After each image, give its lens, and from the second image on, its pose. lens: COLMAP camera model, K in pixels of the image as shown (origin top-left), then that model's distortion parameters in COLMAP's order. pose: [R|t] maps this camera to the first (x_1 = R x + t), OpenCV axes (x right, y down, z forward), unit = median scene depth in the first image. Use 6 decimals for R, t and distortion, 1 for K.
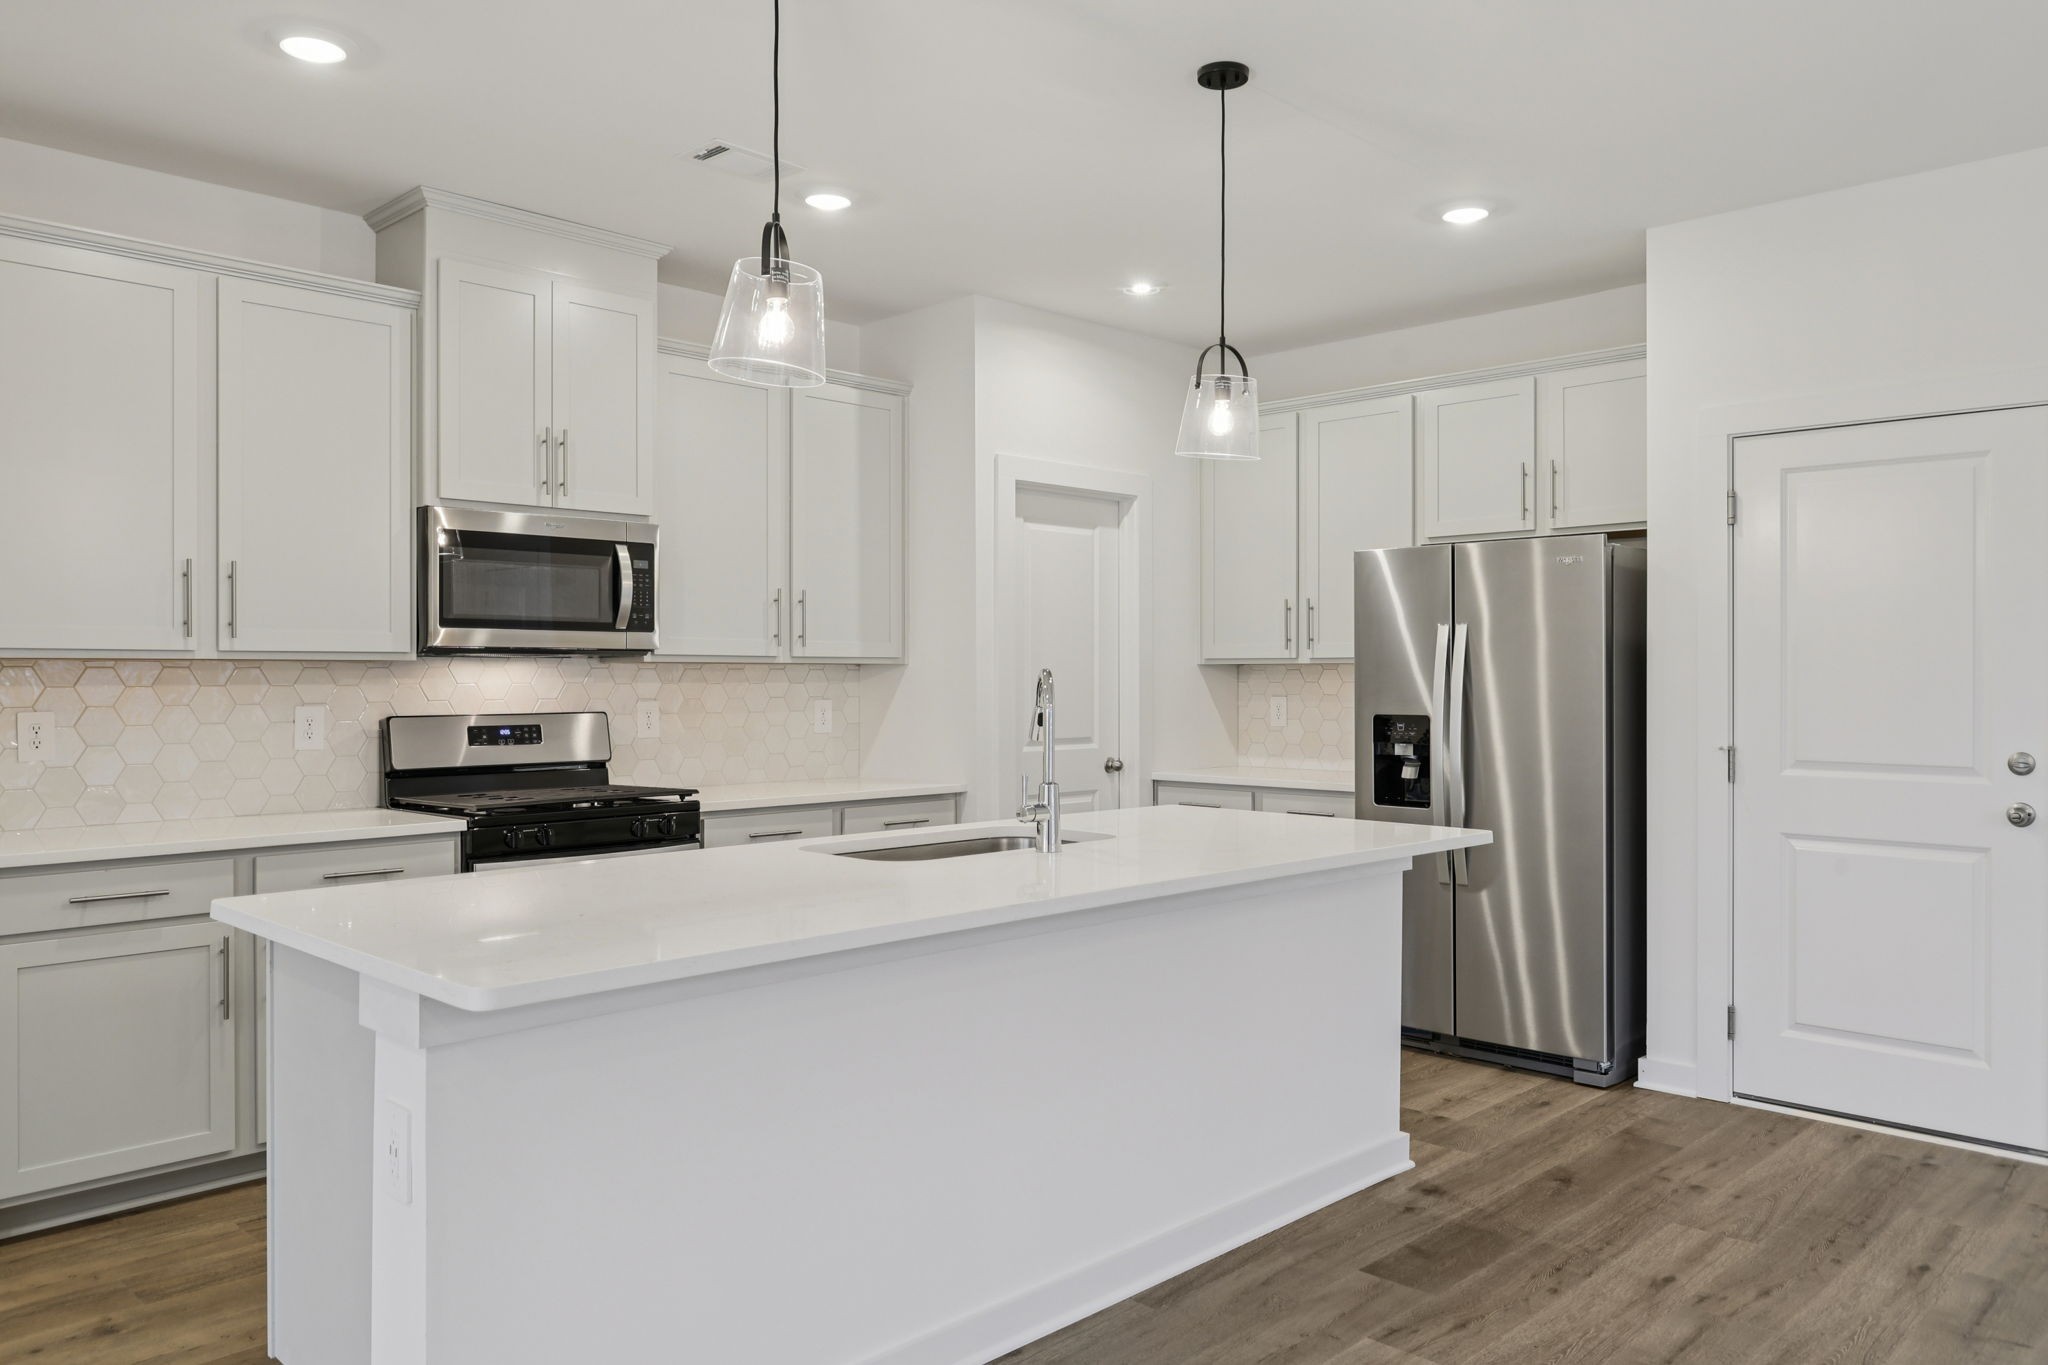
lens RADIAL K [[1467.9, 0, 1035.9], [0, 1467.9, 674.6], [0, 0, 1]] dist [0.004833, -0.001951]
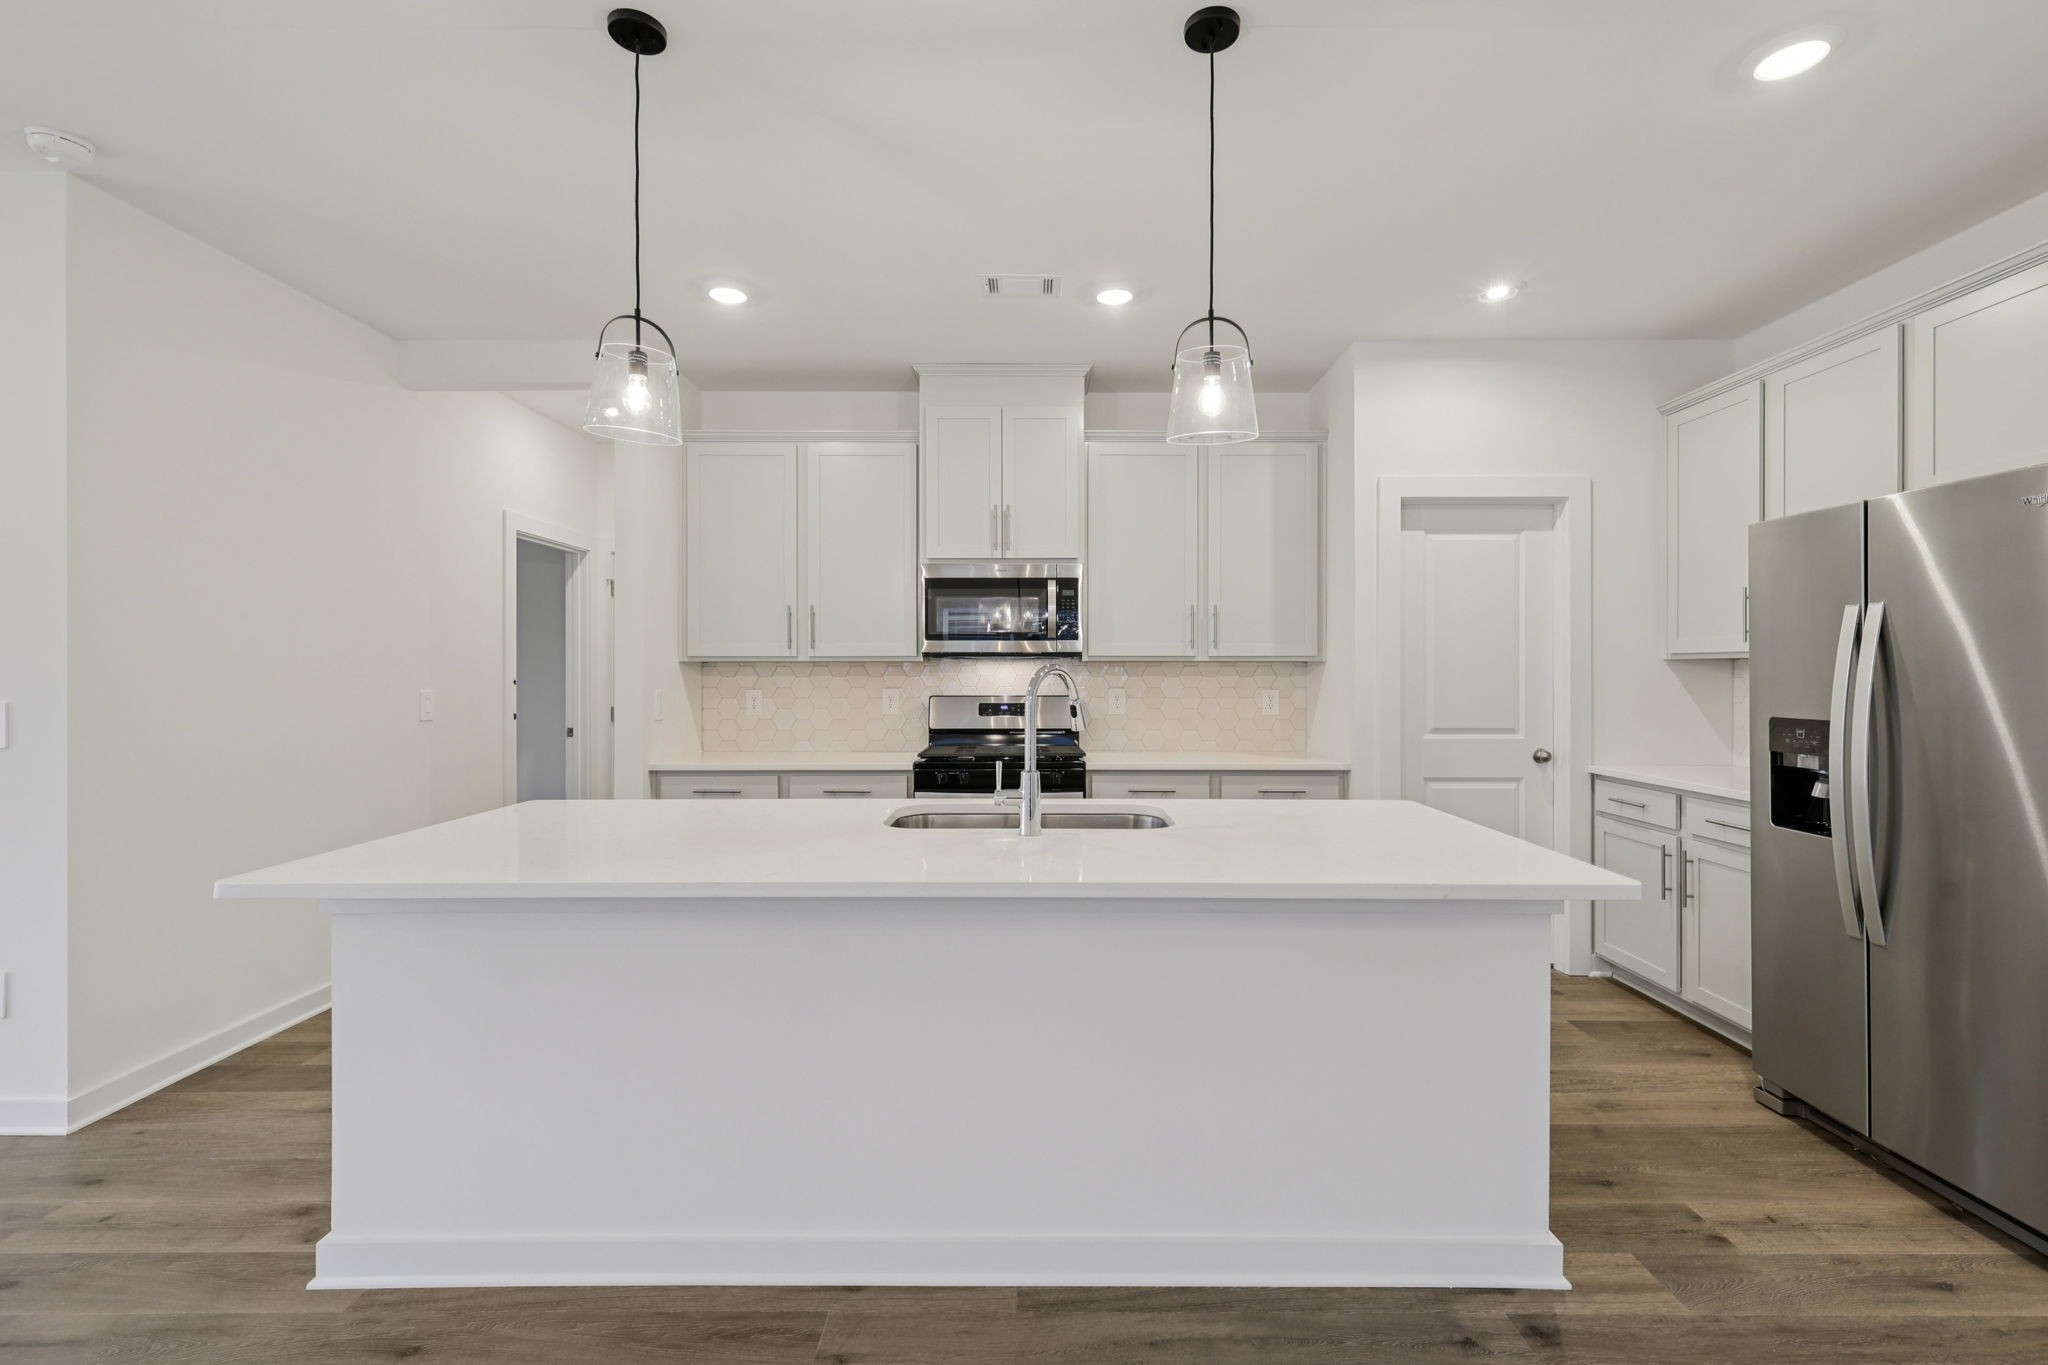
lens RADIAL K [[888.9, 0, 1034.9], [0, 888.9, 671.8], [0, 0, 1]] dist [0.001452, 0.000531]
pose [[0.697286, 0.000703, -0.716793, 0.390729], [0.000558, 0.999999, 0.001524, 0.000466], [0.716793, -0.001463, 0.697285, 0.446617]]
